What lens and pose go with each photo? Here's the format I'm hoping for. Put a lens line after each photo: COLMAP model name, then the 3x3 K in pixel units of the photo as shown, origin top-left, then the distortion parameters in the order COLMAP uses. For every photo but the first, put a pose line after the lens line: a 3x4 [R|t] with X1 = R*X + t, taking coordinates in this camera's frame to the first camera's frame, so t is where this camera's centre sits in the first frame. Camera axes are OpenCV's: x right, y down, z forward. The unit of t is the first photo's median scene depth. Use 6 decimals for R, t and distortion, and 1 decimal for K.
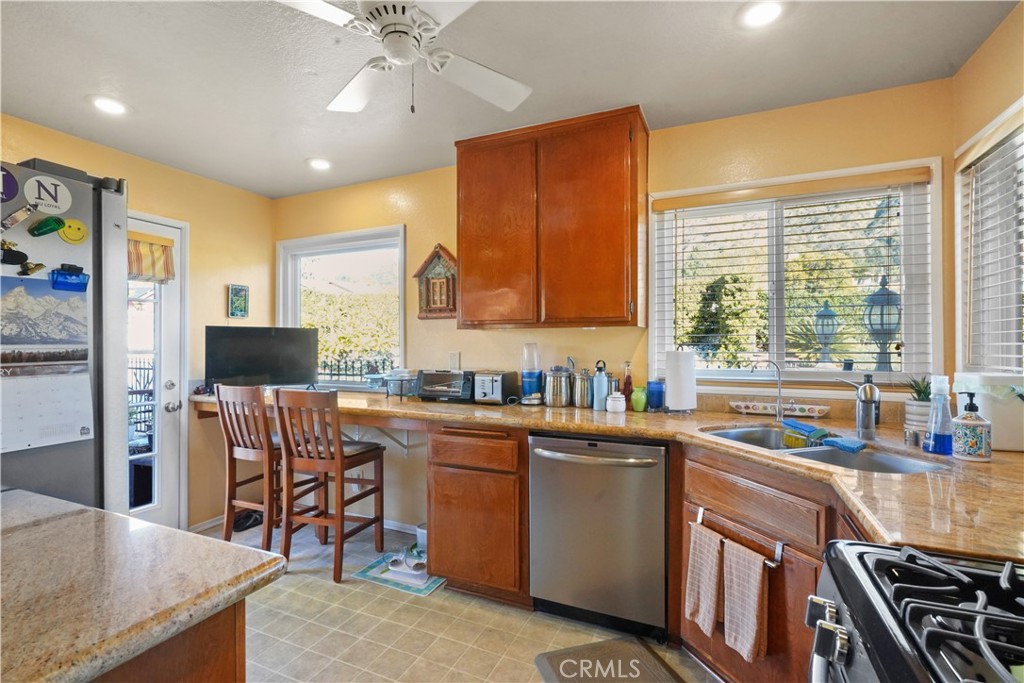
lens RADIAL K [[471.4, 0, 505.4], [0, 471.4, 340.4], [0, 0, 1]] dist [-0.011180, 0.003635]
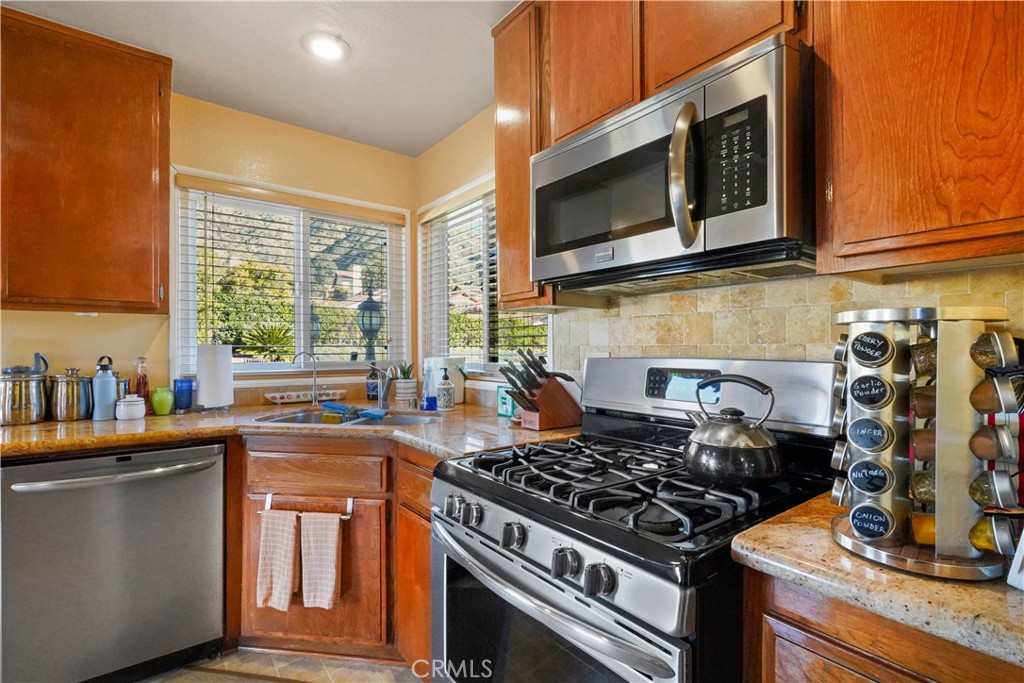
lens RADIAL K [[471.4, 0, 511.6], [0, 471.4, 346.7], [0, 0, 1]] dist [-0.011180, 0.003635]
pose [[0.460252, 0.004178, 0.887779, -0.200757], [-0.006043, 0.999981, -0.001573, 0.026963], [-0.887768, -0.004641, 0.460268, 0.050114]]
